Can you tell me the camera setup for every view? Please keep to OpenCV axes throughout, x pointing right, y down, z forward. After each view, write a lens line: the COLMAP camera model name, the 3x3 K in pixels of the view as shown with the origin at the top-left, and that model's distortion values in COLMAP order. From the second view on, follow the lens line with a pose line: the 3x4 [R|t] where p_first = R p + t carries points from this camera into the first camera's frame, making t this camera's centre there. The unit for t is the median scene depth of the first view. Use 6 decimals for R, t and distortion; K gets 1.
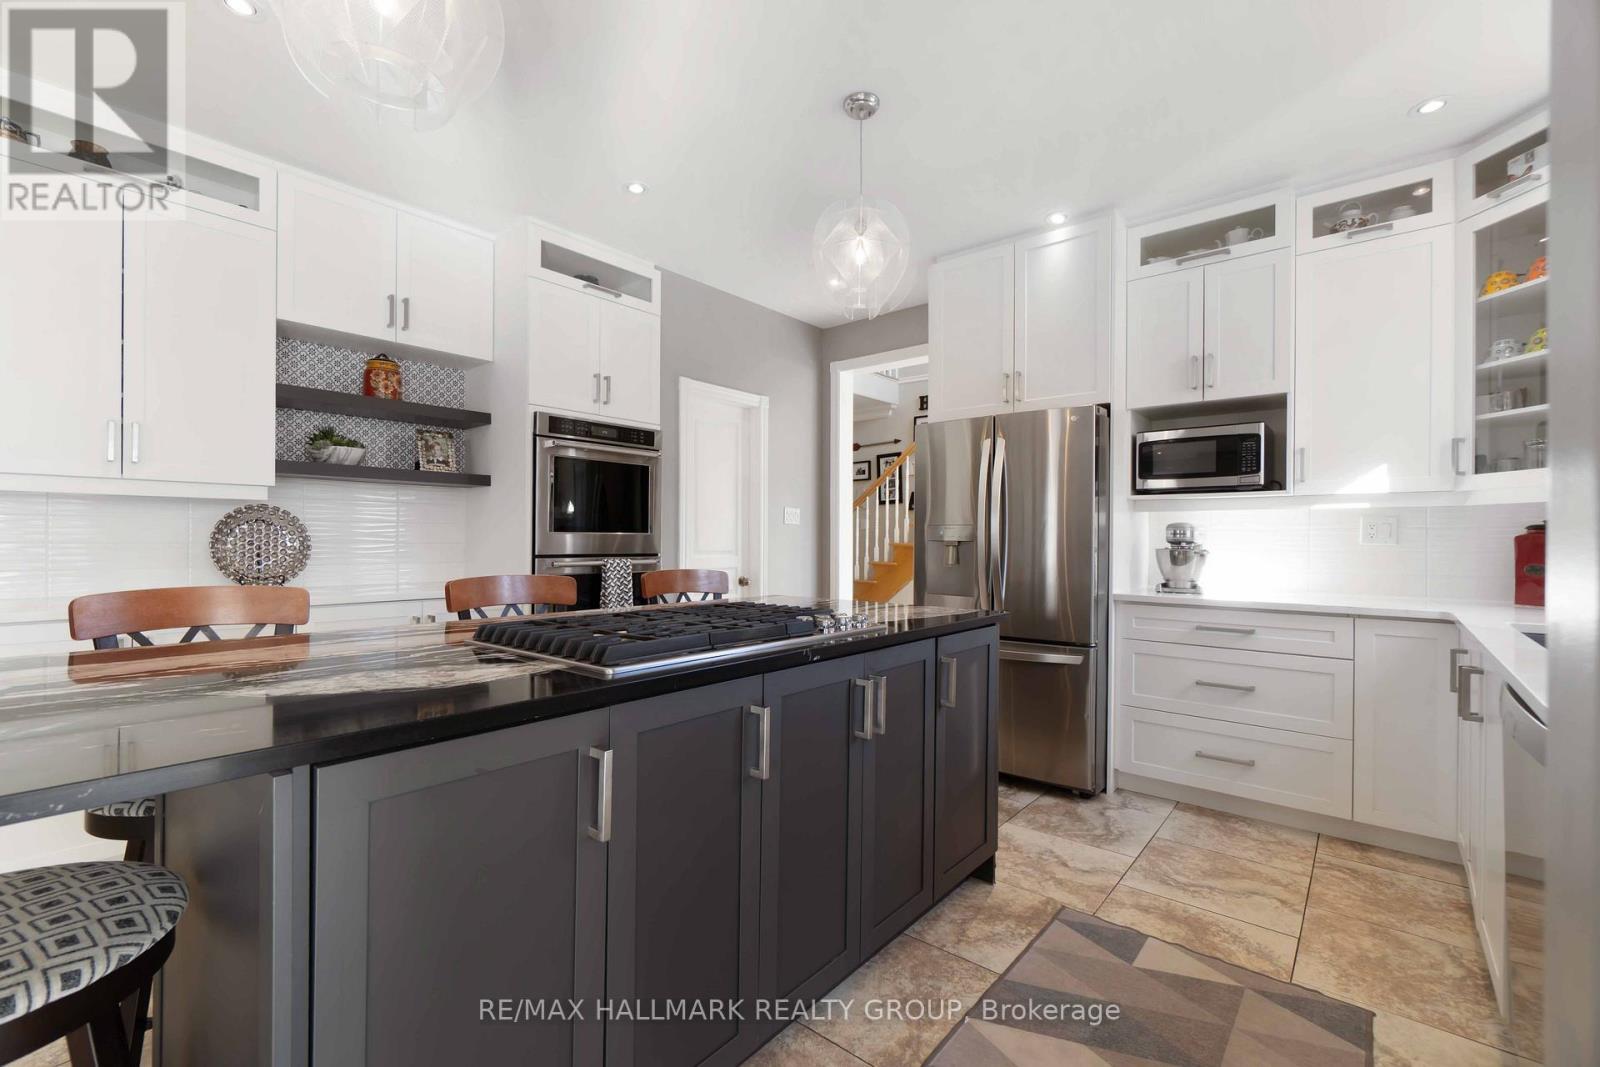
lens RADIAL K [[698.8, 0, 802.1], [0, 698.8, 540.1], [0, 0, 1]] dist [0.005151, 0.000588]
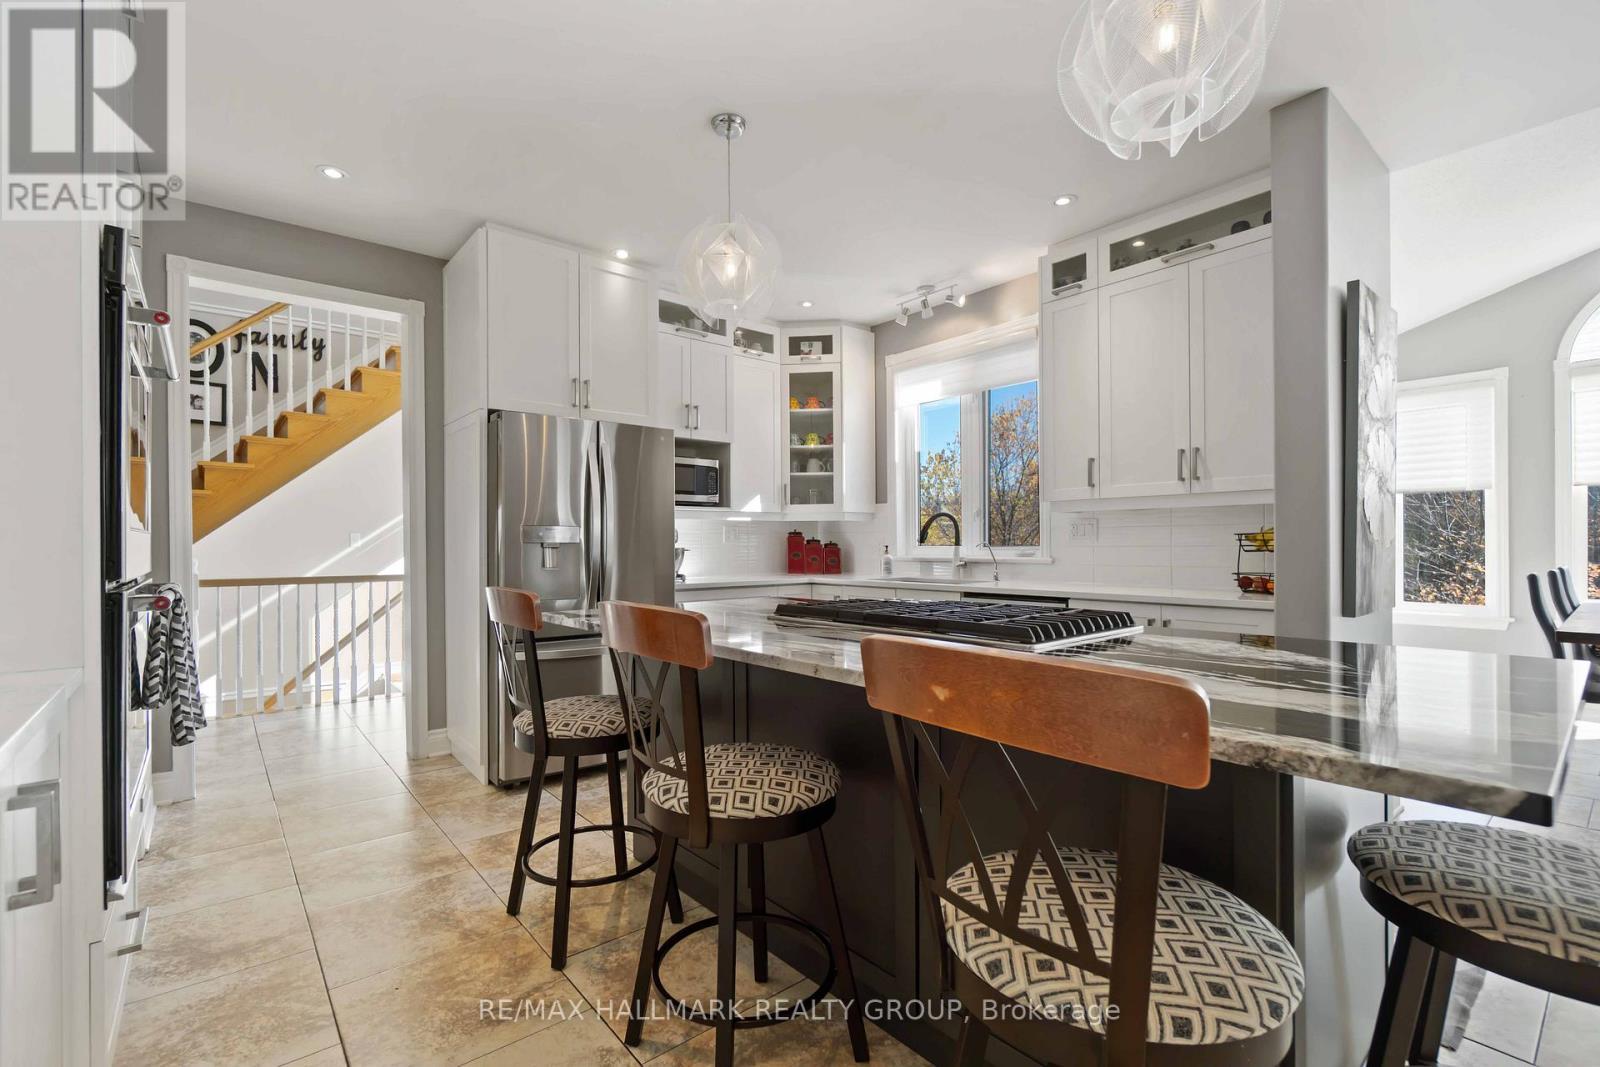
lens RADIAL K [[698.8, 0, 789.1], [0, 698.8, 540.4], [0, 0, 1]] dist [0.005151, 0.000588]
pose [[0.179620, -0.004776, 0.983724, -0.563518], [0.005788, 0.999976, 0.003798, -0.003457], [-0.983719, 0.005012, 0.179644, 0.440474]]
